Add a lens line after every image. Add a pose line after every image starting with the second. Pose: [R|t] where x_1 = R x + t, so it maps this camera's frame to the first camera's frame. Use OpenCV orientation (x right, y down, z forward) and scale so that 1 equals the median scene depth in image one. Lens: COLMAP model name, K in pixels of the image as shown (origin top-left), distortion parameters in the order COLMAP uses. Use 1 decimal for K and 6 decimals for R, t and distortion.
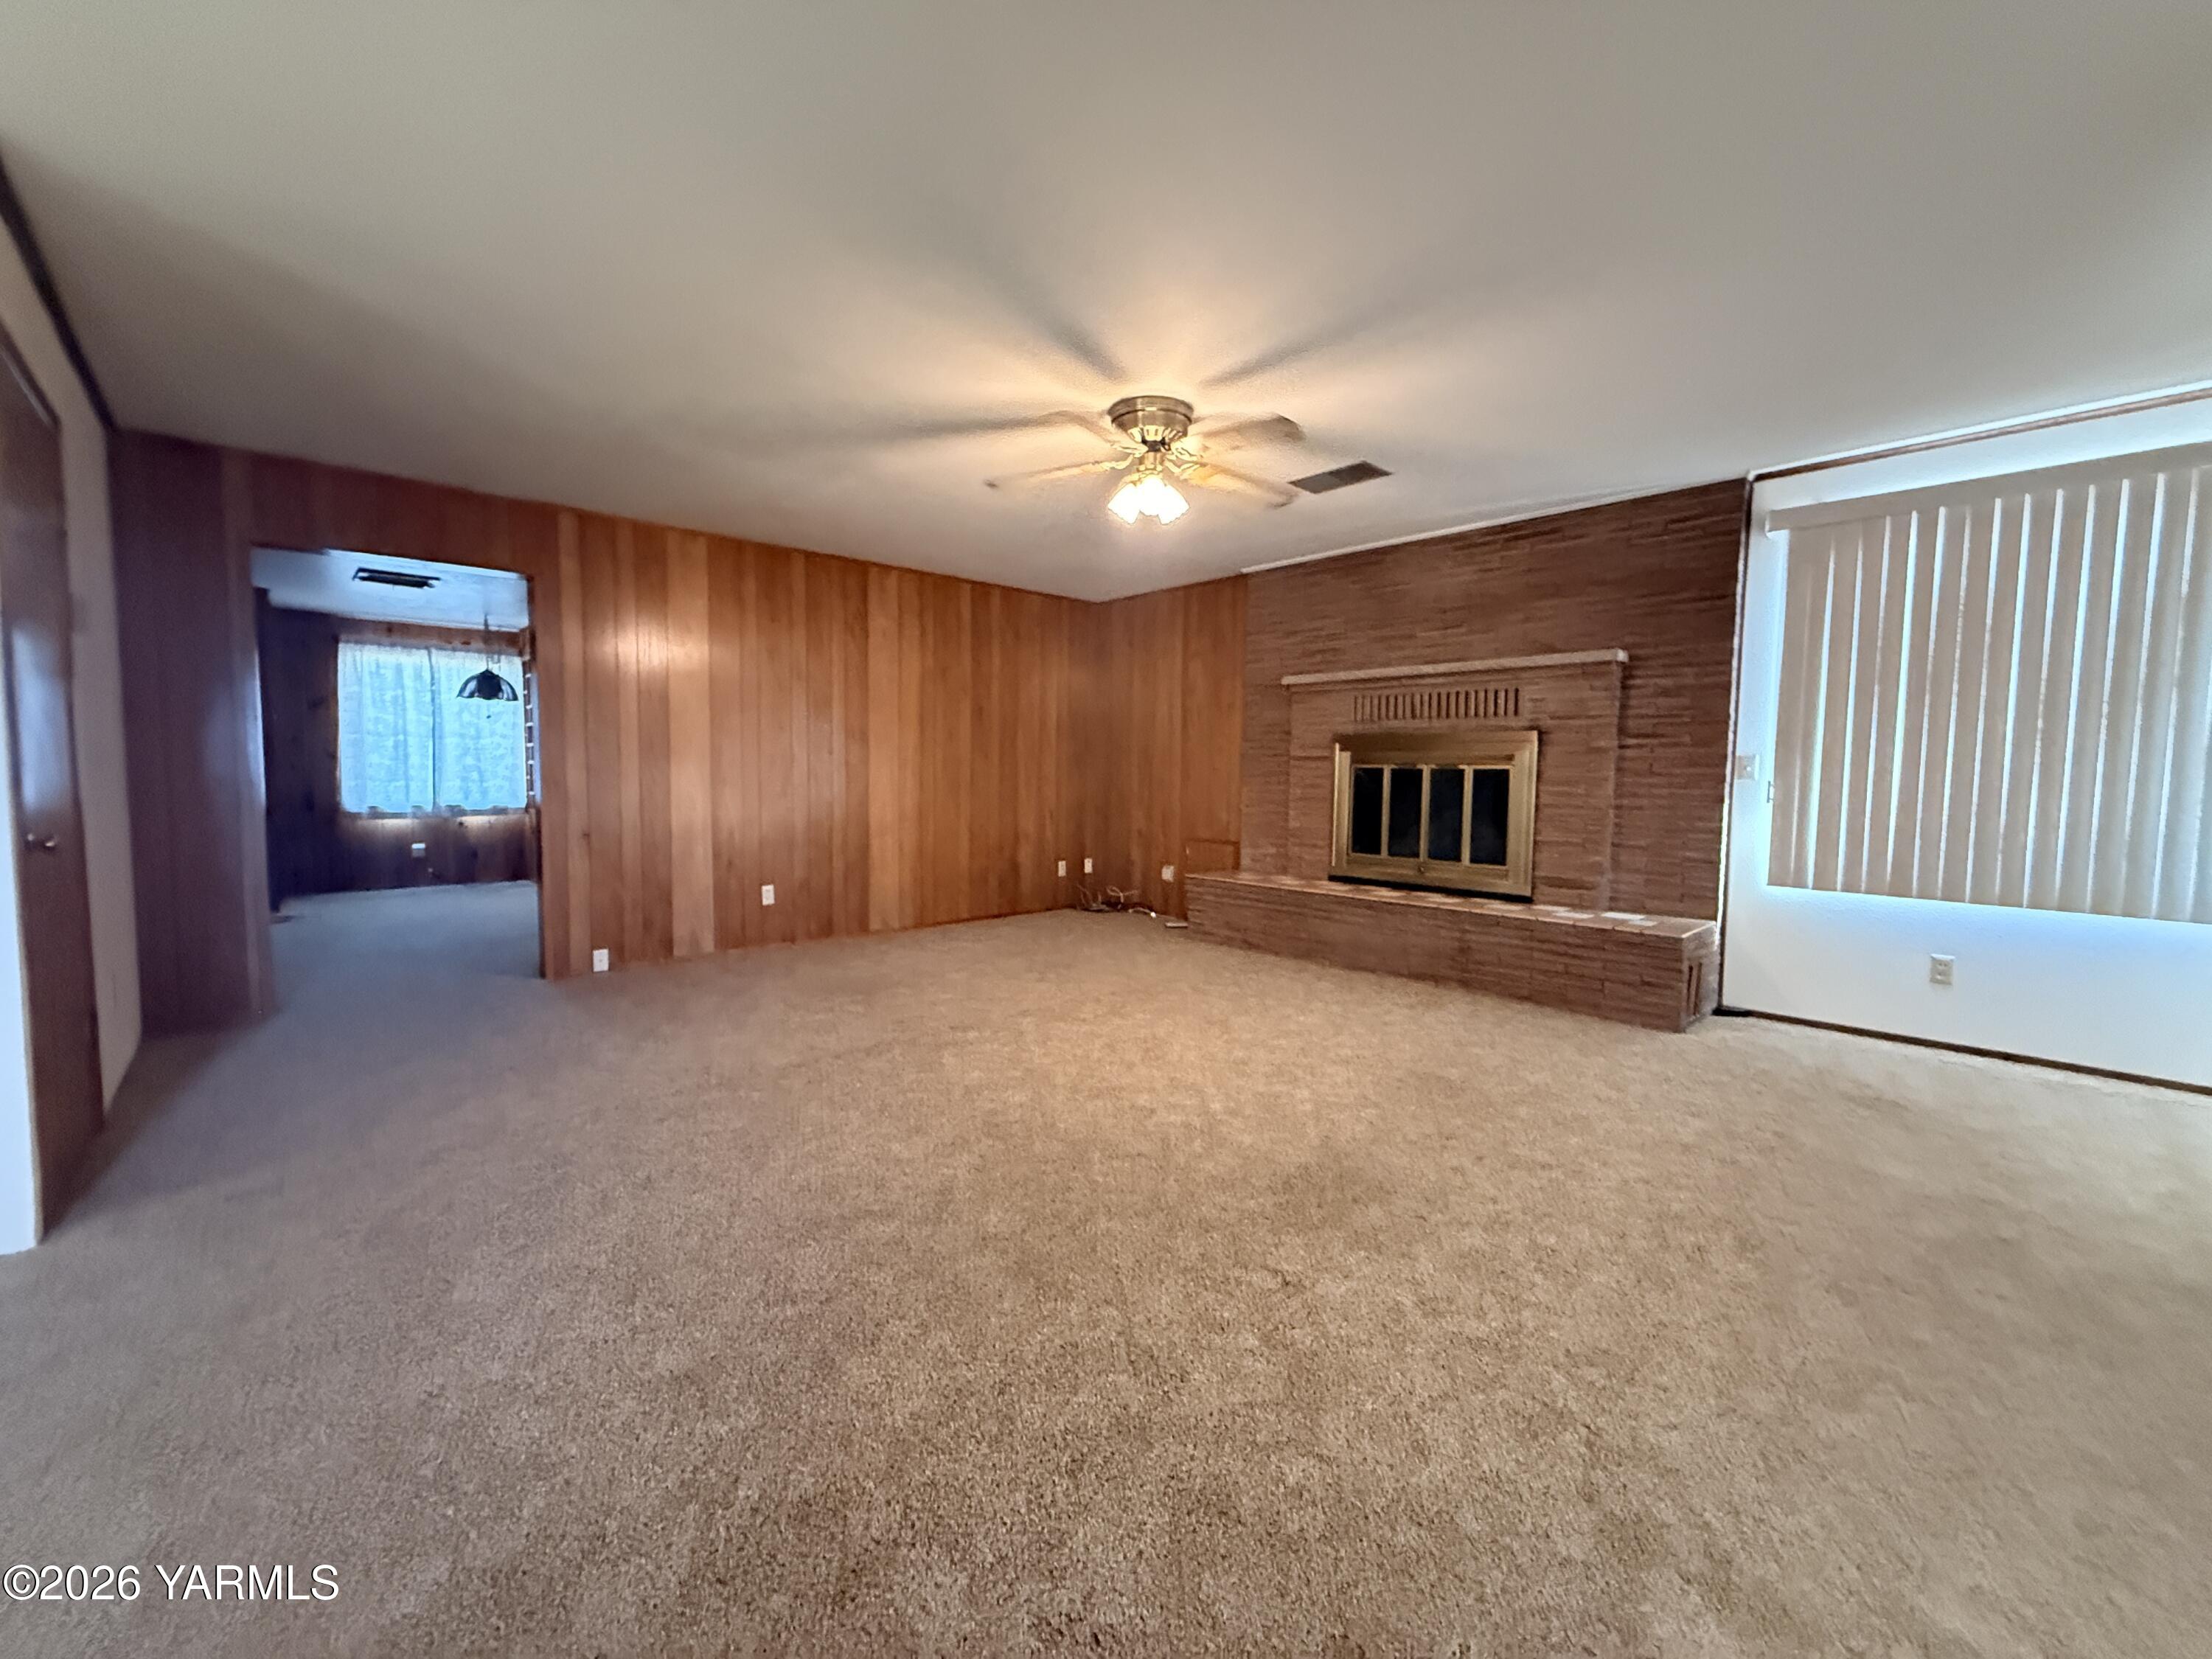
lens RADIAL K [[891.3, 0, 1097.6], [0, 891.3, 834.5], [0, 0, 1]] dist [0.001622, 0.000159]
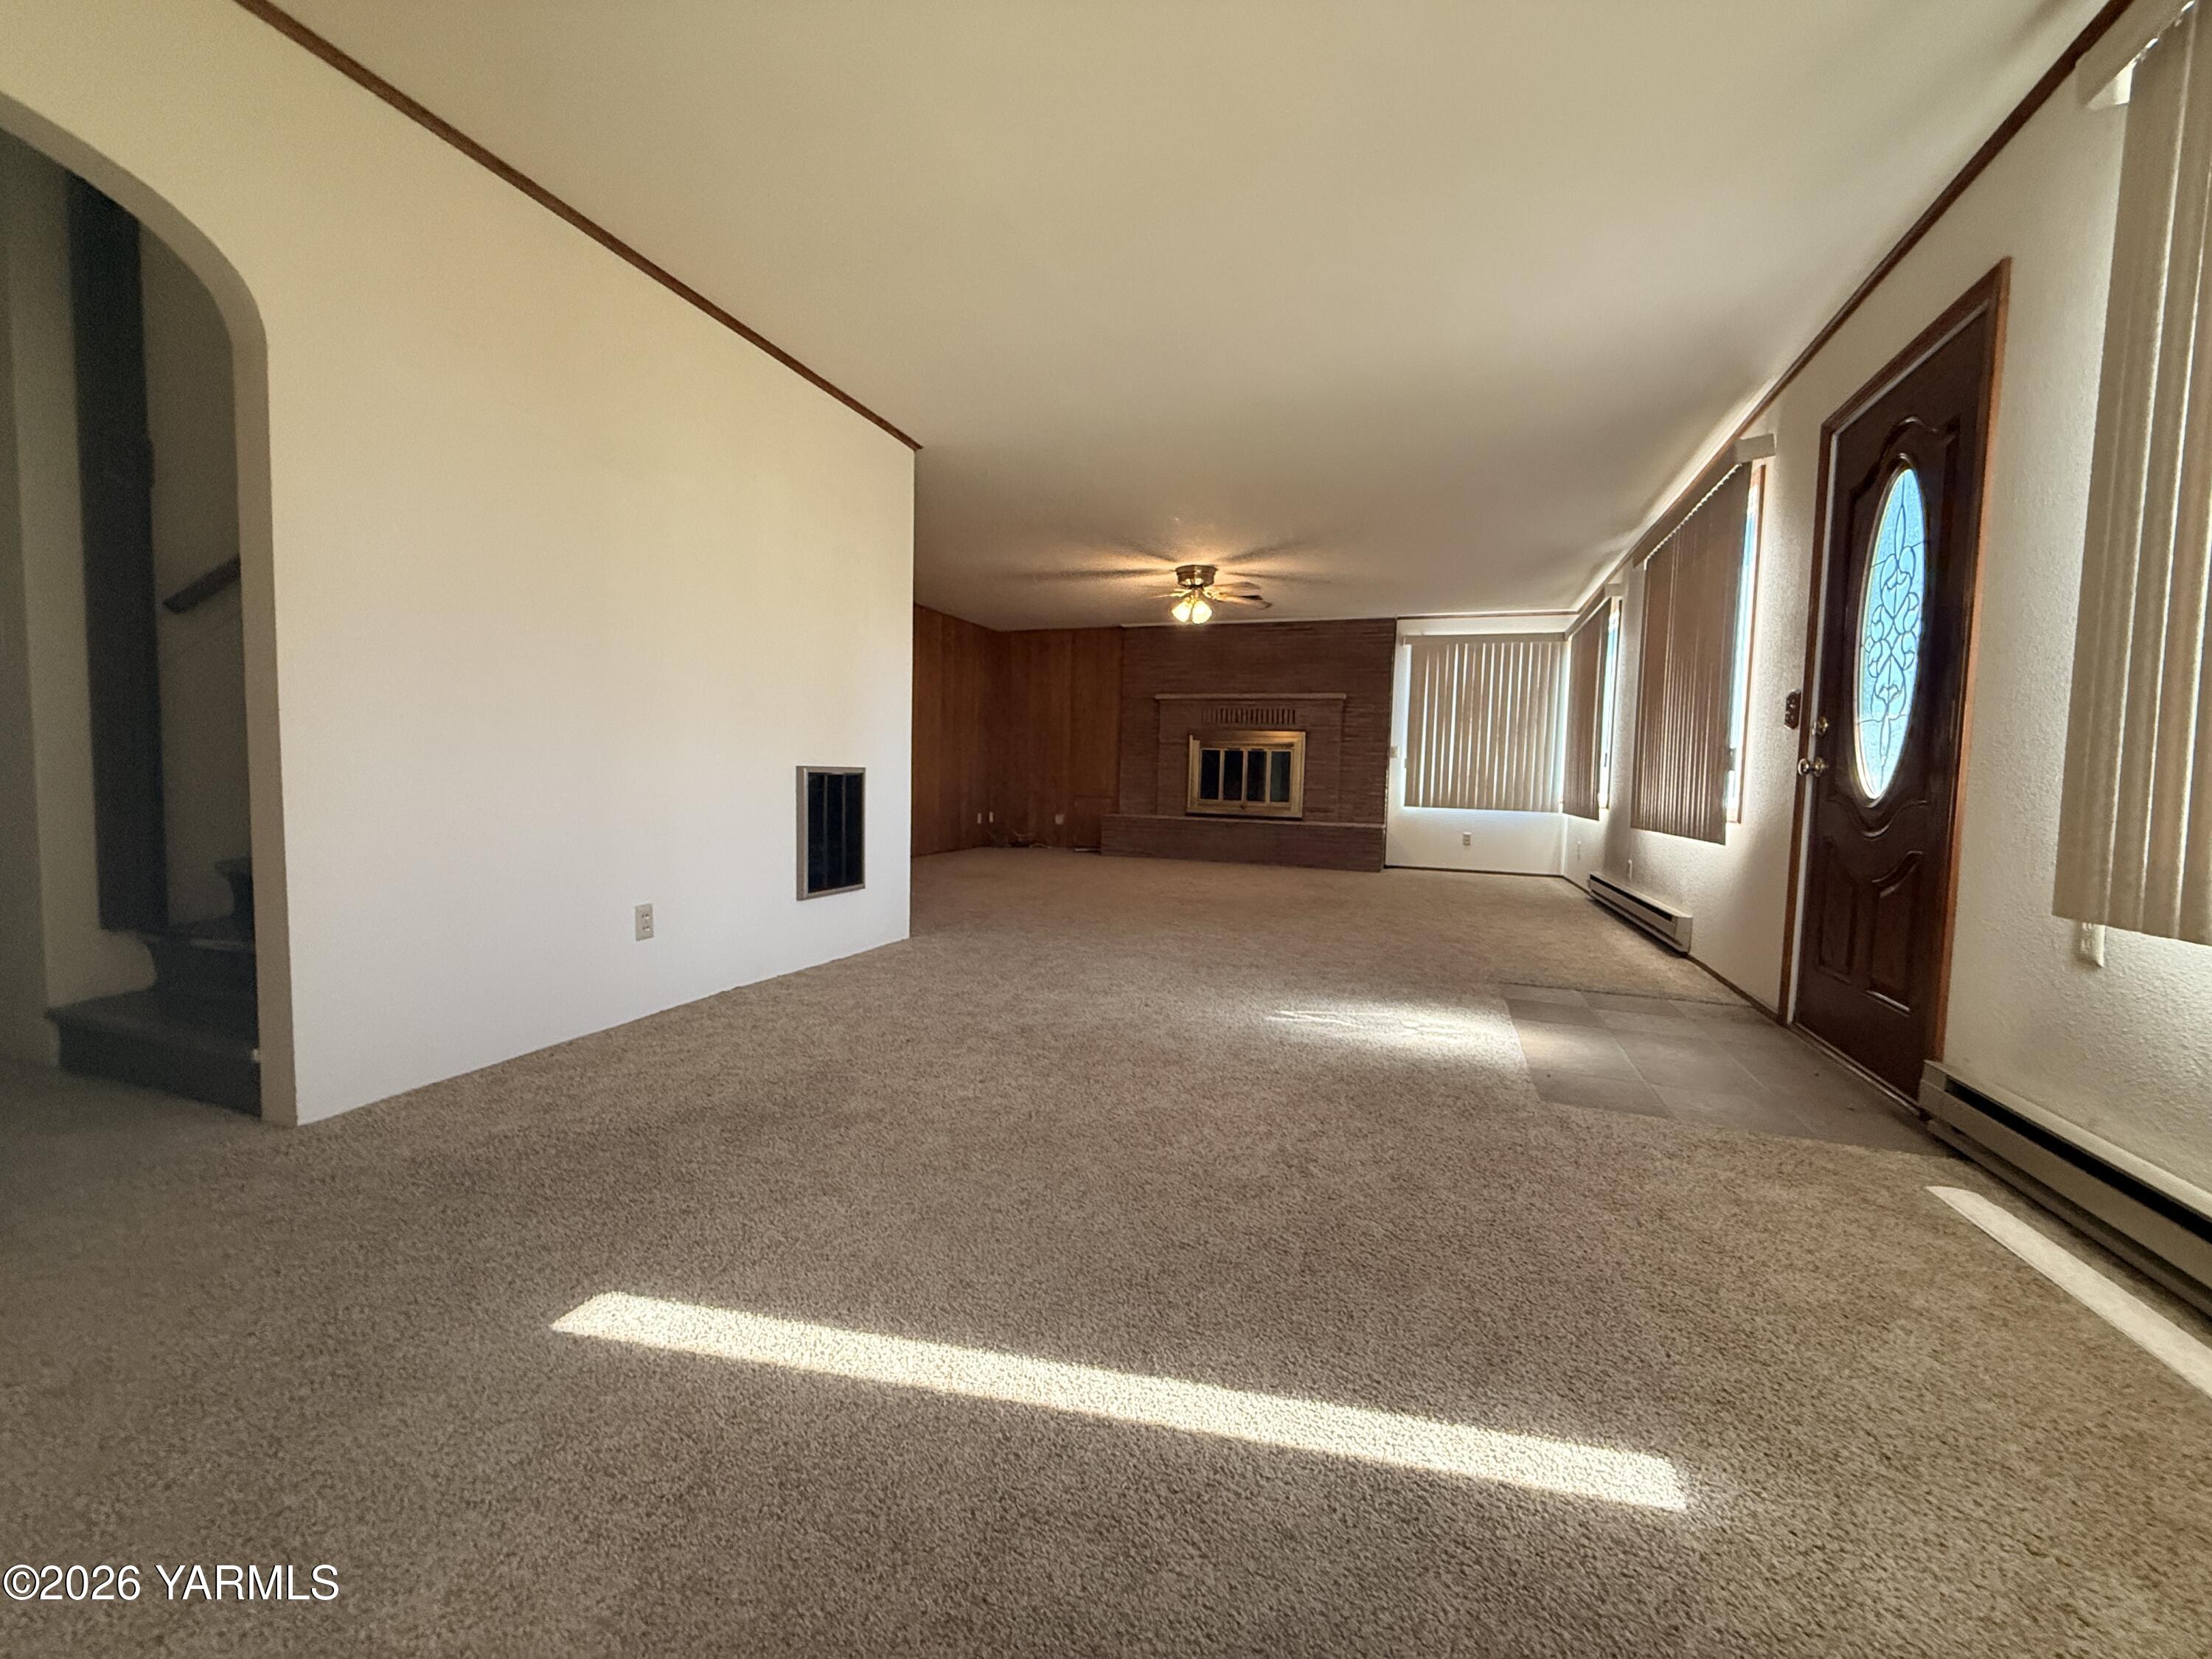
lens RADIAL K [[891.3, 0, 1114.5], [0, 891.3, 829.3], [0, 0, 1]] dist [0.001622, 0.000159]
pose [[0.890376, -0.014514, 0.454994, -0.744837], [0.014726, 0.999887, 0.003078, 0.082397], [-0.454987, 0.003960, 0.890489, -0.527686]]
